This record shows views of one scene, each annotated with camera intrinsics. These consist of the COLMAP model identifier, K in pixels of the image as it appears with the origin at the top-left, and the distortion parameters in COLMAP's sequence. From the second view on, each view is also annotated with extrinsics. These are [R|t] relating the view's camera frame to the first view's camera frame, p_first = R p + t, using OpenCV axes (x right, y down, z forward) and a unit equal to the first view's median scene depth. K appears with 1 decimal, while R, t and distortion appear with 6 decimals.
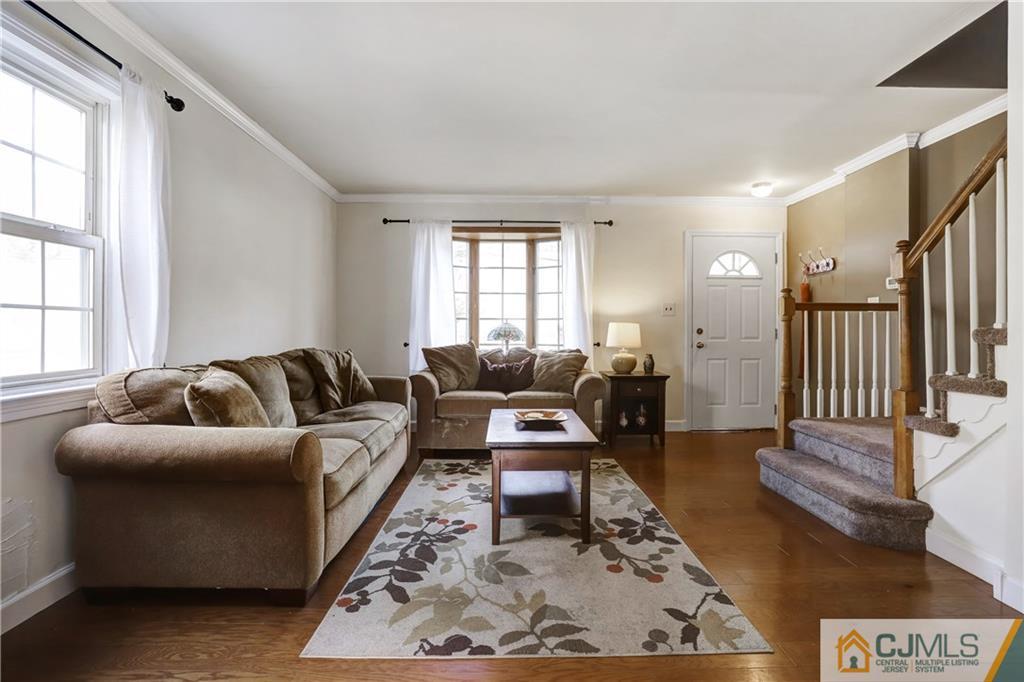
lens RADIAL K [[499.3, 0, 514.5], [0, 499.3, 335.3], [0, 0, 1]] dist [-0.032888, 0.001547]
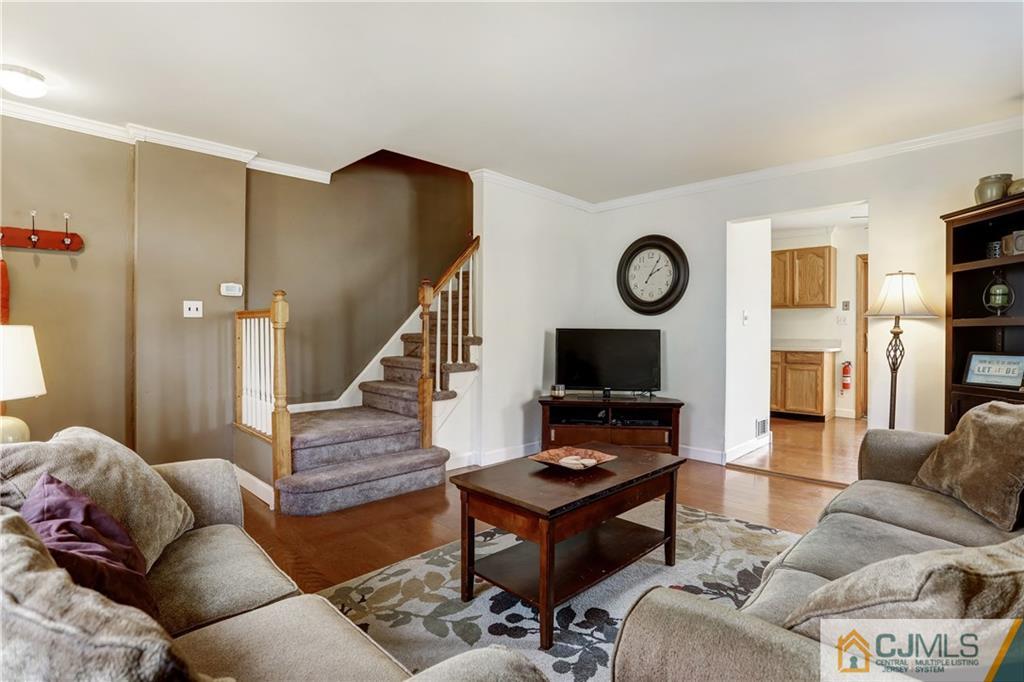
lens RADIAL K [[499.3, 0, 519.4], [0, 499.3, 337.6], [0, 0, 1]] dist [-0.032888, 0.001547]
pose [[-0.697203, -0.014849, 0.716720, -0.572443], [-0.000274, 0.999791, 0.020448, -0.051780], [-0.716874, 0.014060, -0.697061, 2.069259]]
